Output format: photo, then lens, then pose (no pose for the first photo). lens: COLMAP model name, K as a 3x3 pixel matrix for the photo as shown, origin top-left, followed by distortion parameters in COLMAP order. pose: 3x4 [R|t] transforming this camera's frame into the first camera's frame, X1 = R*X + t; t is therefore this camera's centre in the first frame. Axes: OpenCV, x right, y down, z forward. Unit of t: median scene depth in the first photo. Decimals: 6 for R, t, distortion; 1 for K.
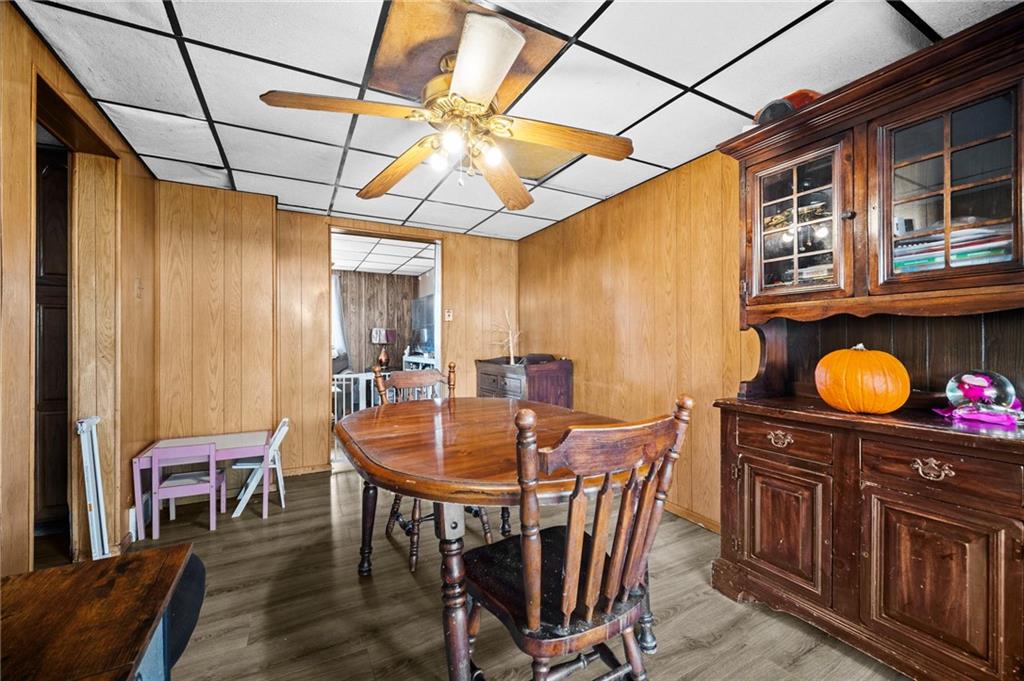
lens RADIAL K [[410.8, 0, 505.2], [0, 410.8, 336.1], [0, 0, 1]] dist [-0.000762, -0.000382]
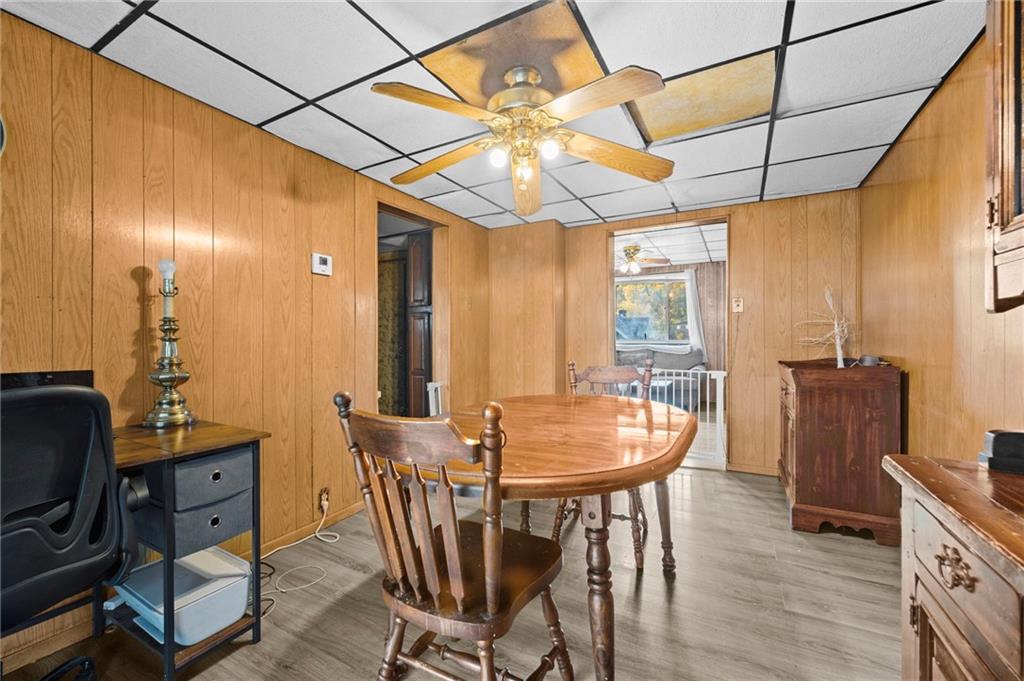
lens RADIAL K [[410.8, 0, 505.2], [0, 410.8, 336.1], [0, 0, 1]] dist [-0.000762, -0.000382]
pose [[0.544872, 0.000092, -0.838519, 0.348248], [0.010479, 0.999921, 0.006919, 0.001556], [0.838454, -0.012557, 0.544828, 0.172376]]
